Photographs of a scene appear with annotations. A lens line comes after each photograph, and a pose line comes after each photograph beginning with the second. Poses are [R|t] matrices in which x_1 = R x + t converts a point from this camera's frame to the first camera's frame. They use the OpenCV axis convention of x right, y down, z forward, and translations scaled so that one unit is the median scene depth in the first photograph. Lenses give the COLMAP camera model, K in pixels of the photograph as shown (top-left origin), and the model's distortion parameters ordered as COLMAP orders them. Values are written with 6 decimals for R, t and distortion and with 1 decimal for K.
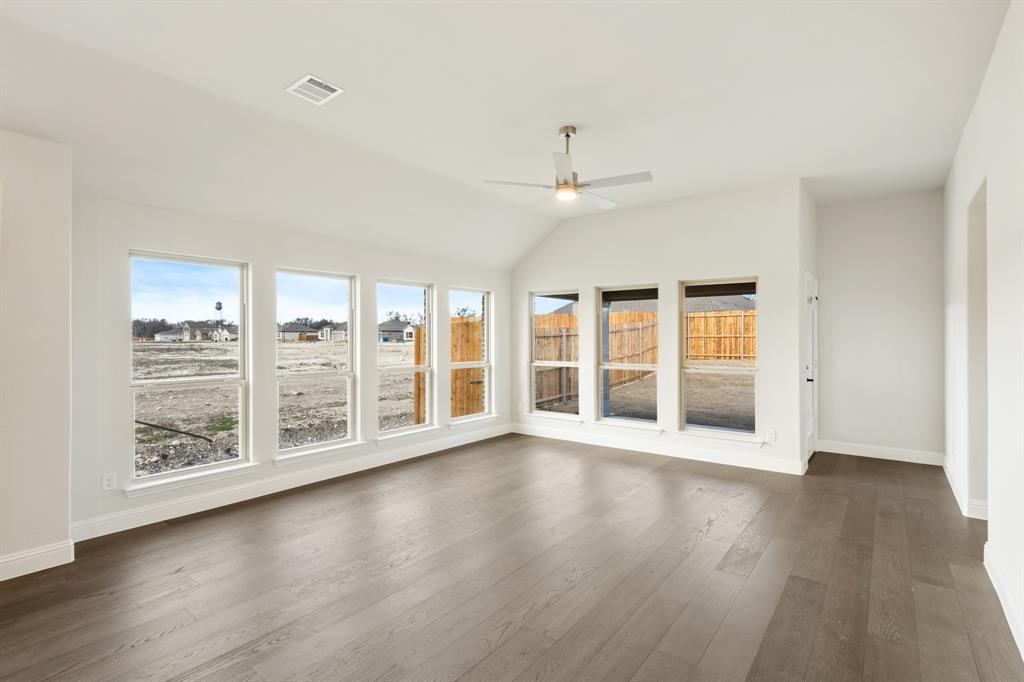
lens RADIAL K [[492.9, 0, 515.1], [0, 492.9, 336.7], [0, 0, 1]] dist [0.003392, 0.000563]
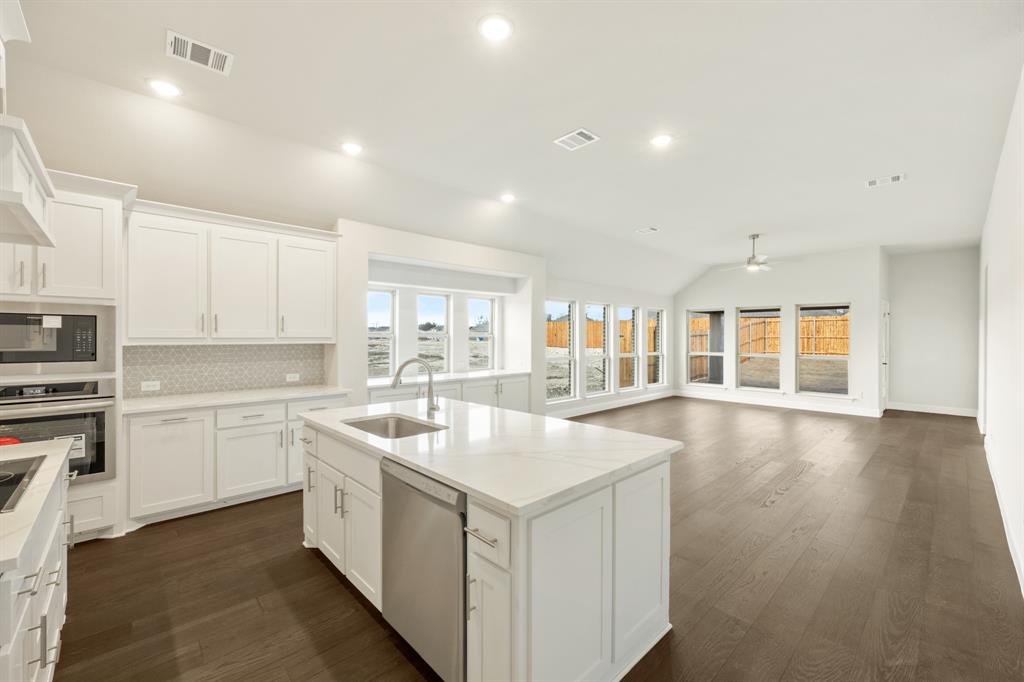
lens RADIAL K [[413.7, 0, 509.0], [0, 413.7, 339.0], [0, 0, 1]] dist [-0.001741, -0.000493]
pose [[0.984629, 0.003993, -0.174612, -0.370969], [-0.002884, 0.999974, 0.006606, -0.001480], [0.174633, -0.006001, 0.984615, -0.539970]]
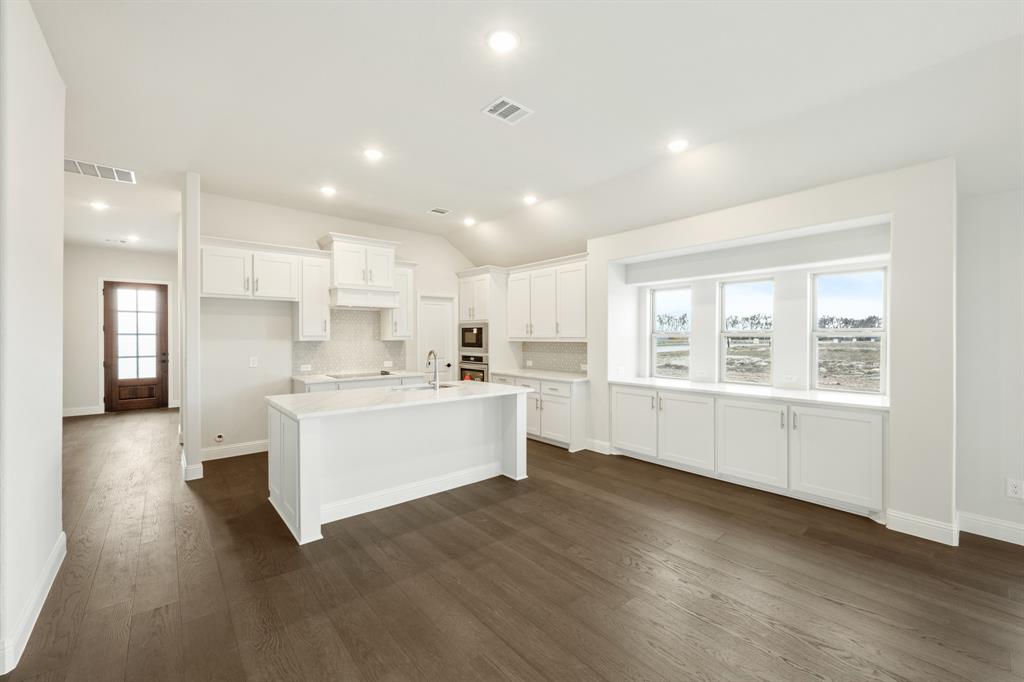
lens RADIAL K [[413.7, 0, 509.0], [0, 413.7, 339.0], [0, 0, 1]] dist [-0.001741, -0.000493]
pose [[-0.225382, 0.007791, -0.974239, 0.095218], [0.003302, 0.999968, 0.007233, -0.001650], [0.974265, -0.001586, -0.225401, 0.132715]]
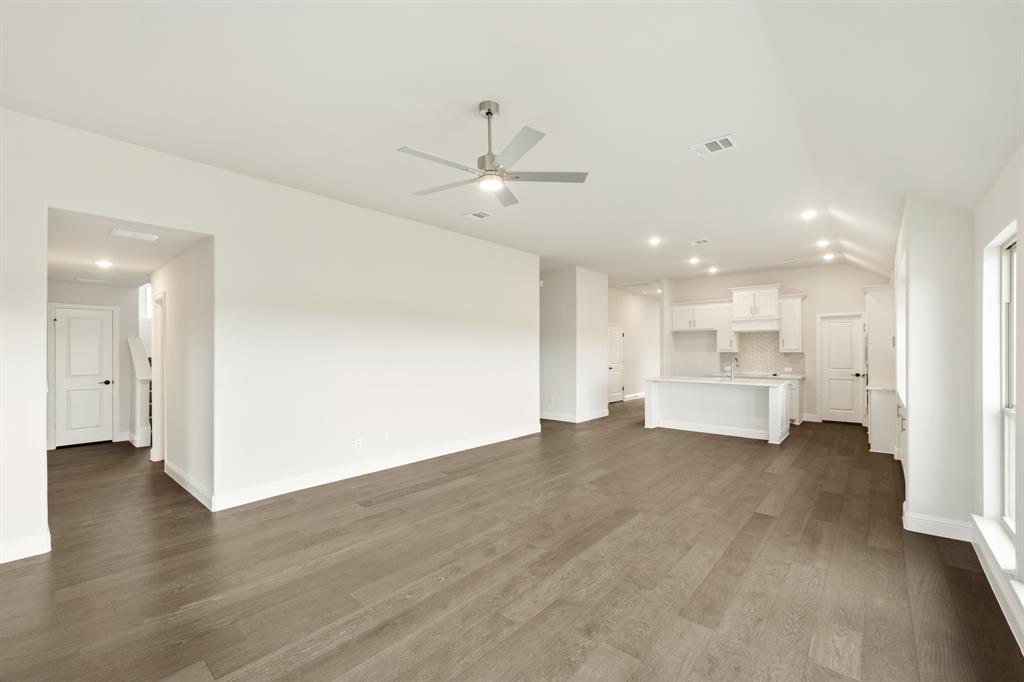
lens RADIAL K [[421.4, 0, 508.8], [0, 421.4, 351.6], [0, 0, 1]] dist [-0.000773, -0.000175]
pose [[-0.996831, 0.003122, 0.079487, 0.002092], [0.003085, 0.999995, -0.000587, 0.003100], [-0.079488, -0.000340, -0.996836, 1.099399]]
